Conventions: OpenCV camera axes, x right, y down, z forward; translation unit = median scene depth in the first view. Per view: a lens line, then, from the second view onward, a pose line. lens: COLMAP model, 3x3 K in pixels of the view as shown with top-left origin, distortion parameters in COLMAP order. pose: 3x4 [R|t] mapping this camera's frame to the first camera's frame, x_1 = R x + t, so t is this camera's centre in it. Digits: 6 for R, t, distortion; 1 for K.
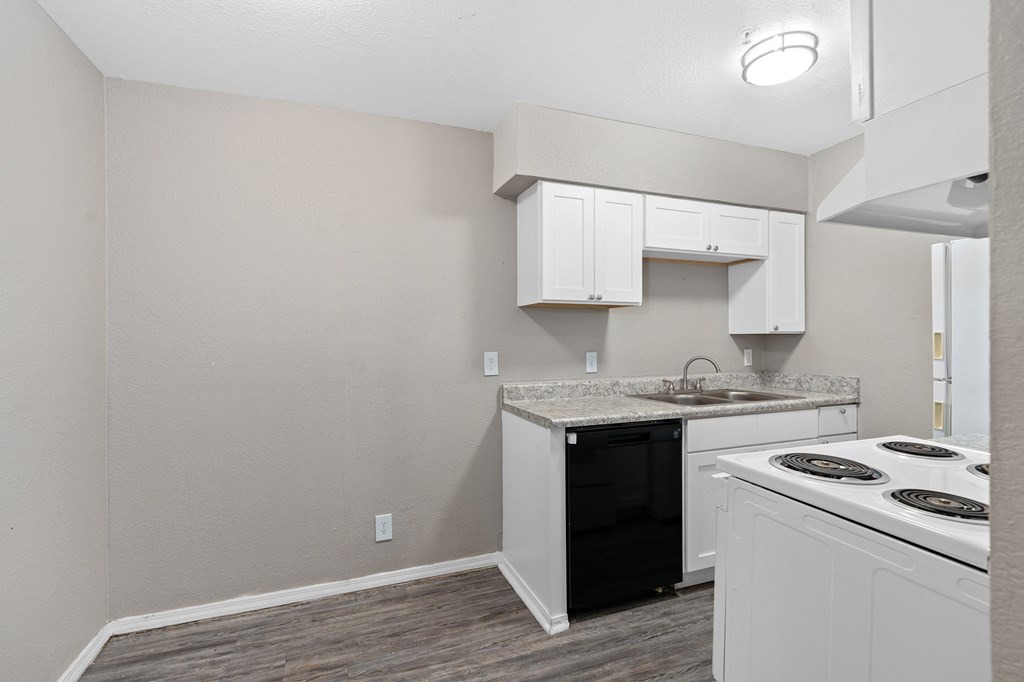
lens RADIAL K [[462.0, 0, 509.6], [0, 462.0, 344.1], [0, 0, 1]] dist [-0.002456, 0.000305]
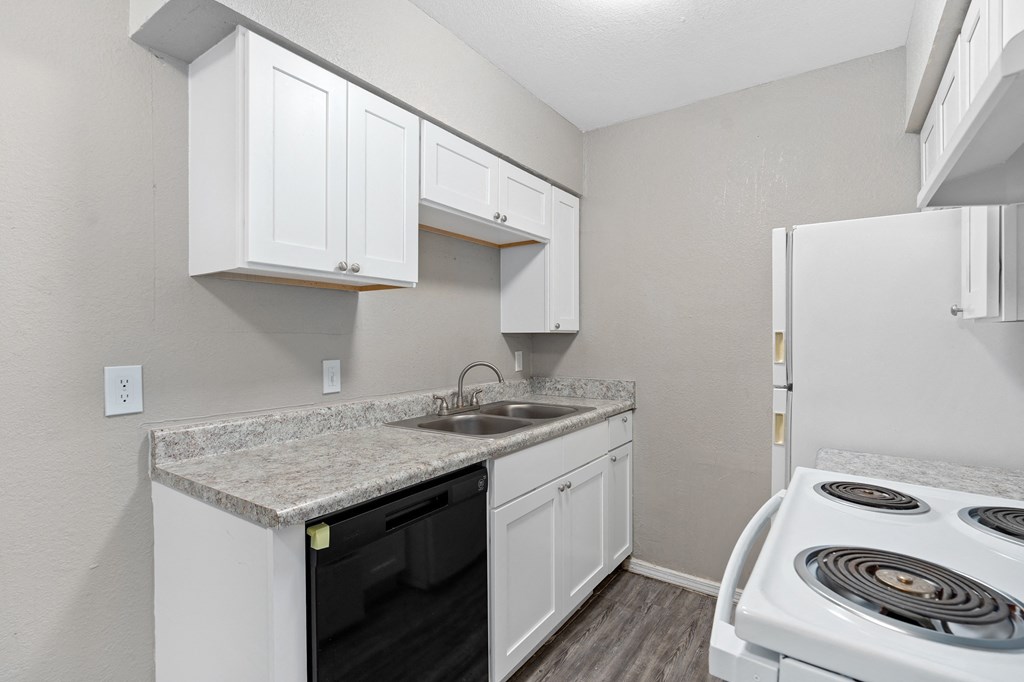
lens RADIAL K [[487.2, 0, 512.0], [0, 487.2, 341.0], [0, 0, 1]] dist [-0.002873, -0.000109]
pose [[0.822921, -0.001541, 0.568153, 0.004857], [0.004936, 0.999978, -0.004437, -0.004142], [-0.568134, 0.006456, 0.822911, 0.325570]]
